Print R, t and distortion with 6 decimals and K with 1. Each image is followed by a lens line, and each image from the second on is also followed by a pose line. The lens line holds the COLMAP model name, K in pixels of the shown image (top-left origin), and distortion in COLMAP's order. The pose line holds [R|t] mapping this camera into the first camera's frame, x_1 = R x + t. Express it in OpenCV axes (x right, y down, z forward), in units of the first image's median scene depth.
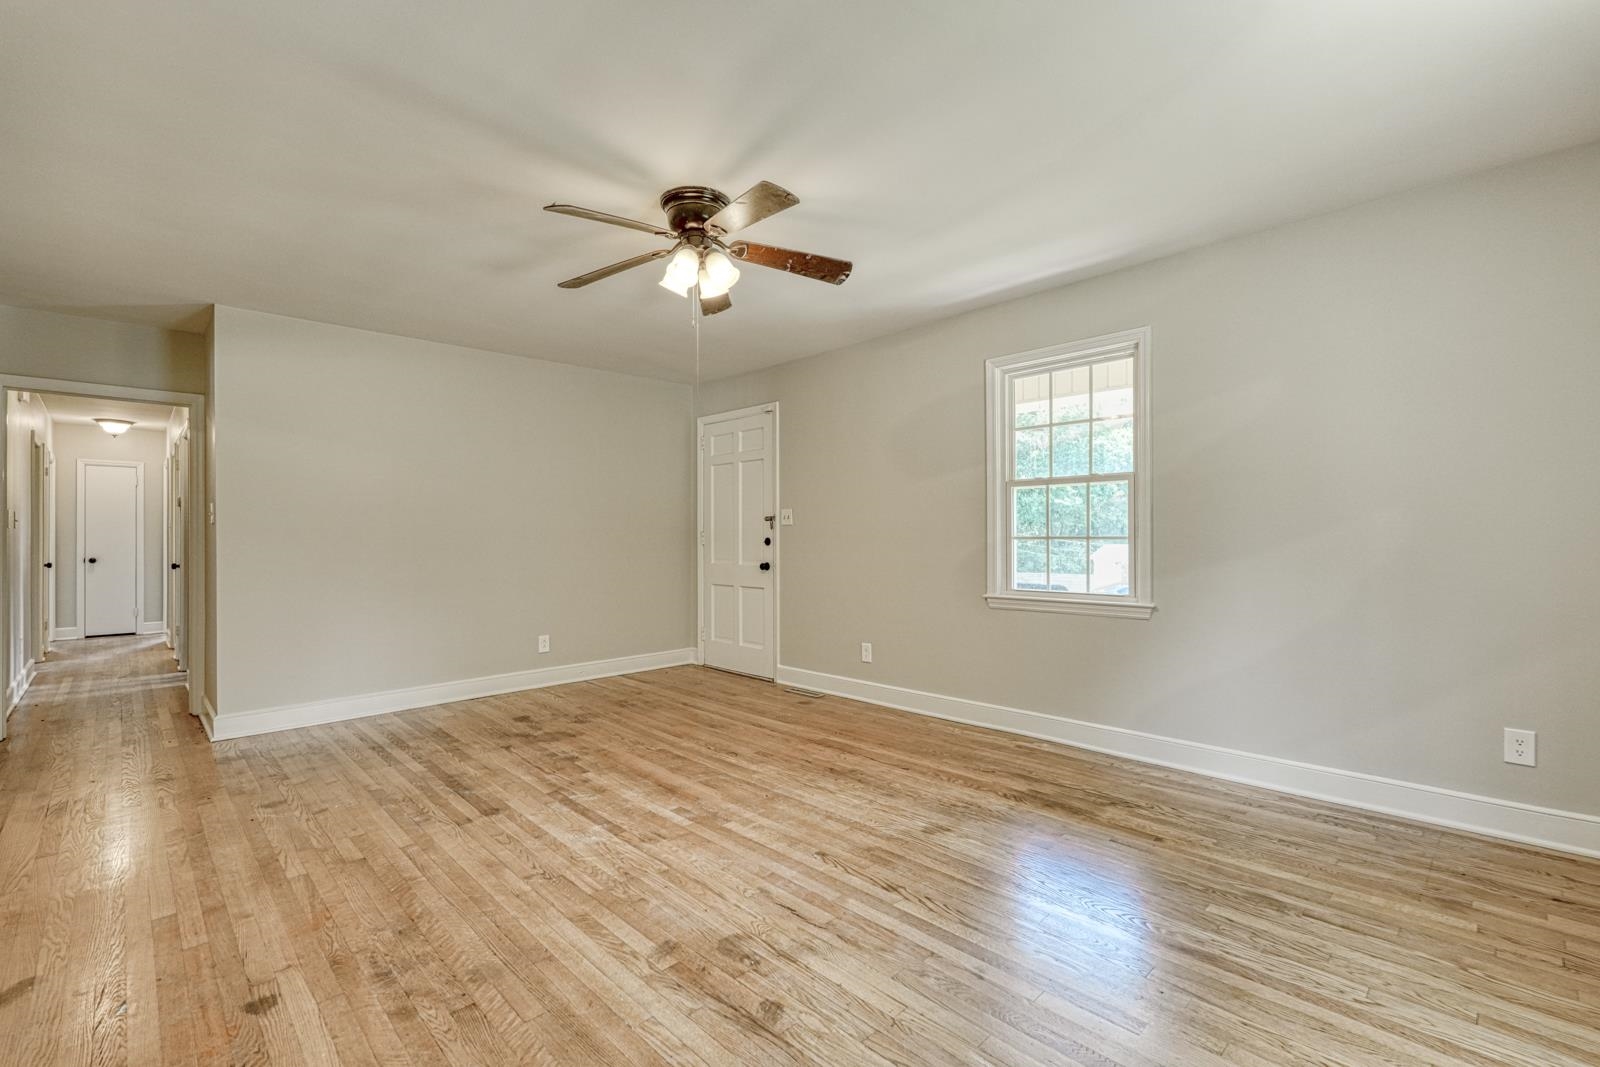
lens RADIAL K [[698.6, 0, 805.0], [0, 698.6, 532.6], [0, 0, 1]] dist [0.000279, 0.000251]
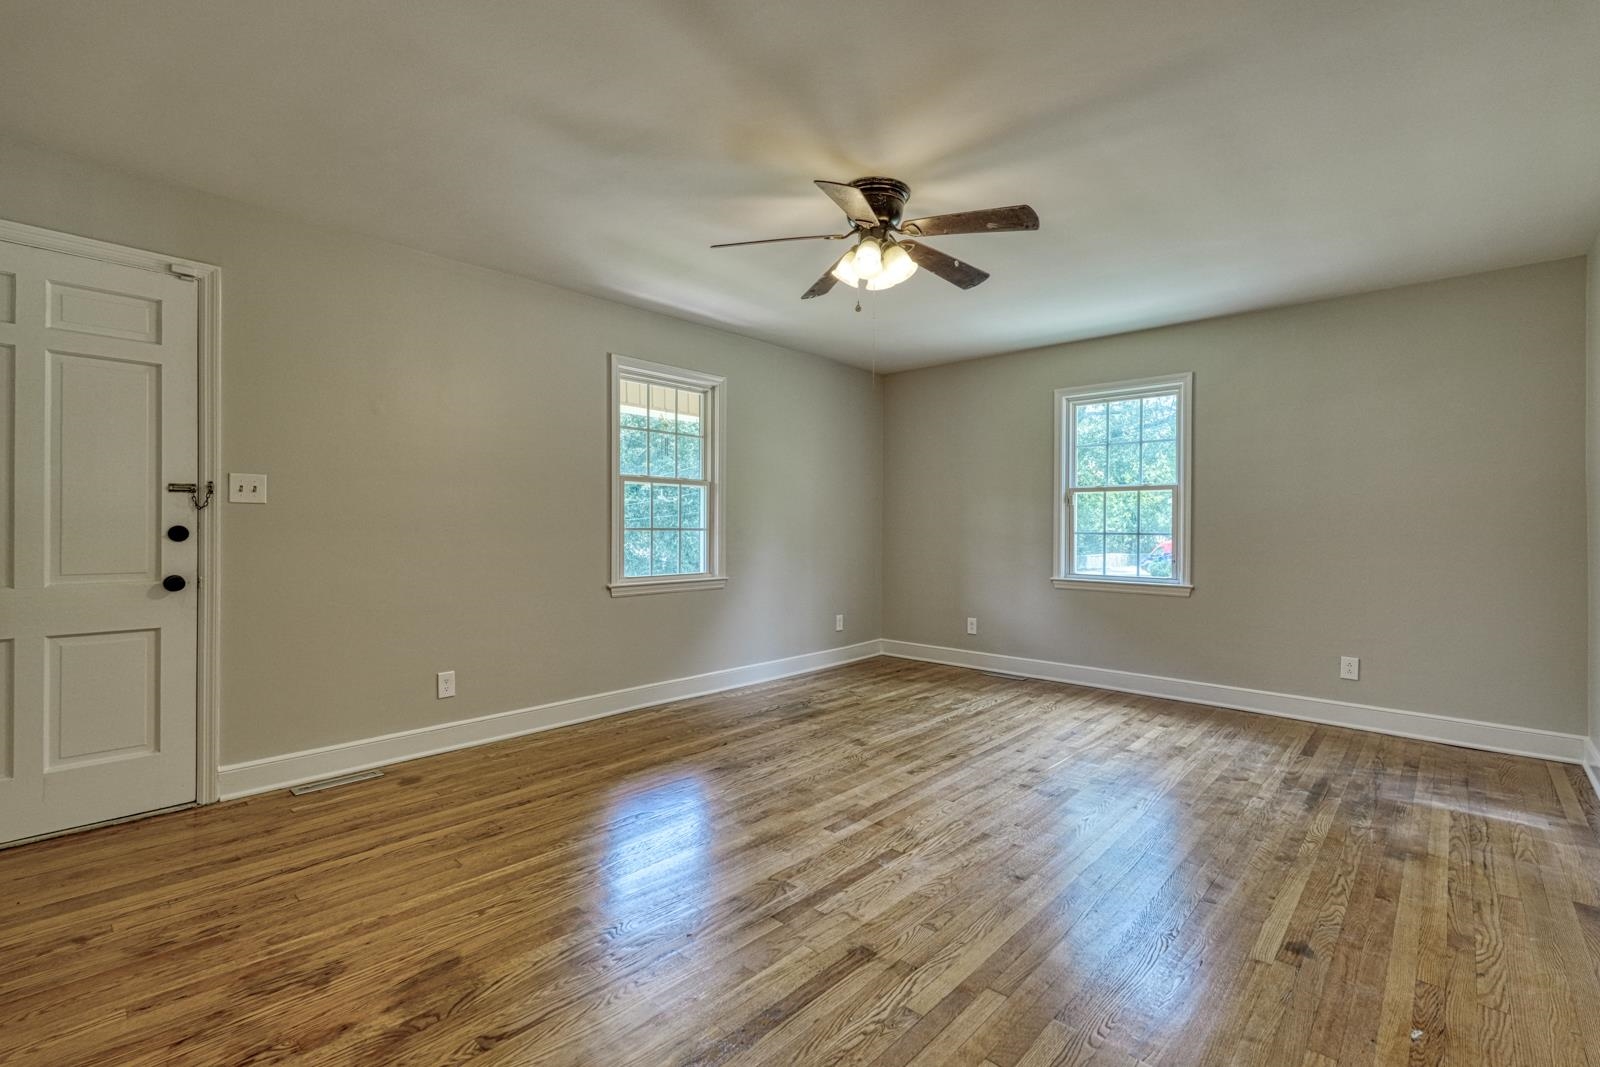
lens RADIAL K [[698.6, 0, 805.0], [0, 698.6, 532.6], [0, 0, 1]] dist [0.000279, 0.000251]
pose [[-0.048526, -0.001449, 0.998821, -0.991797], [-0.011998, 0.999928, 0.000868, 0.010791], [-0.998750, -0.011941, -0.048540, 0.990836]]
